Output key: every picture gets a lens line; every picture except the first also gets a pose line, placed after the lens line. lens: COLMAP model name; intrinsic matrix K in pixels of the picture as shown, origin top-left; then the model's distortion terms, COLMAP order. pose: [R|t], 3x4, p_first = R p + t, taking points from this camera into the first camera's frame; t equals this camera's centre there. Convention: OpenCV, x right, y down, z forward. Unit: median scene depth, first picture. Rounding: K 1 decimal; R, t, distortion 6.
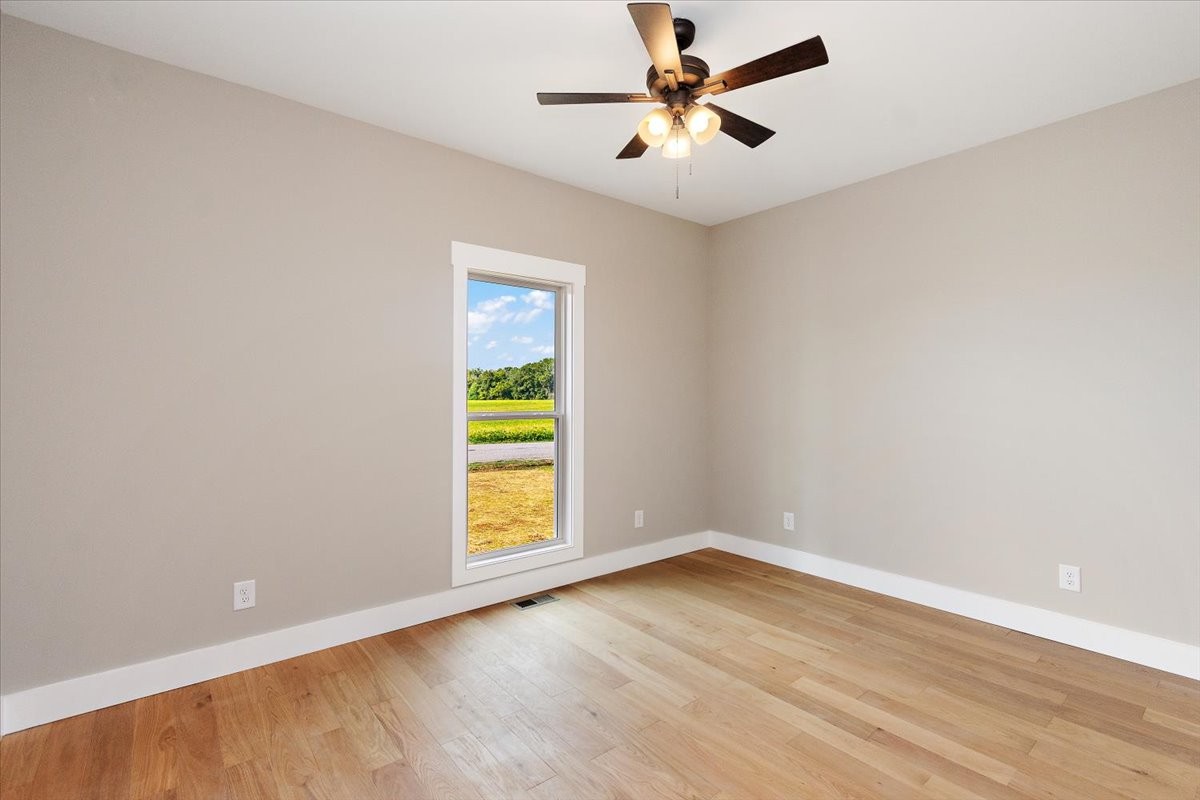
lens RADIAL K [[543.7, 0, 604.3], [0, 543.7, 400.4], [0, 0, 1]] dist [-0.001766, -0.000230]
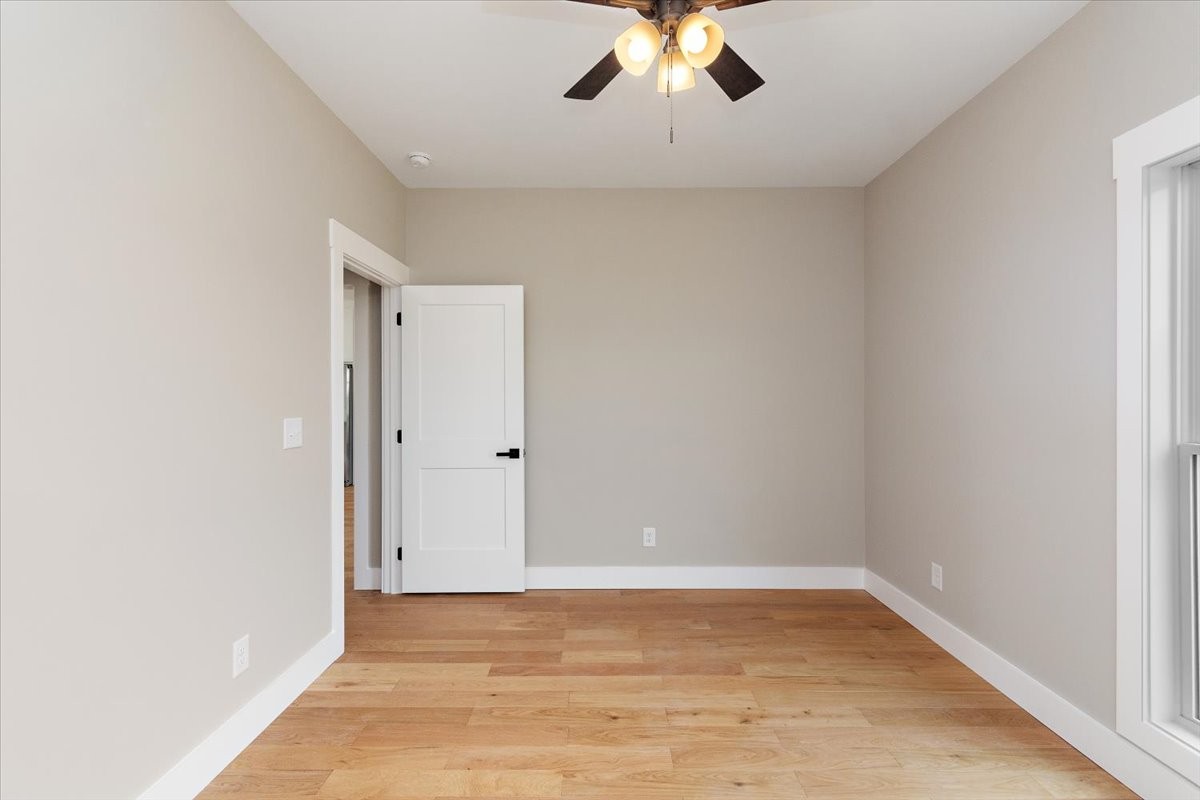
lens RADIAL K [[543.7, 0, 605.5], [0, 543.7, 394.7], [0, 0, 1]] dist [-0.001766, -0.000230]
pose [[-0.647557, -0.003255, -0.762010, 0.741359], [-0.006165, 0.999981, 0.000968, -0.021686], [0.761992, 0.005325, -0.647565, 1.362229]]
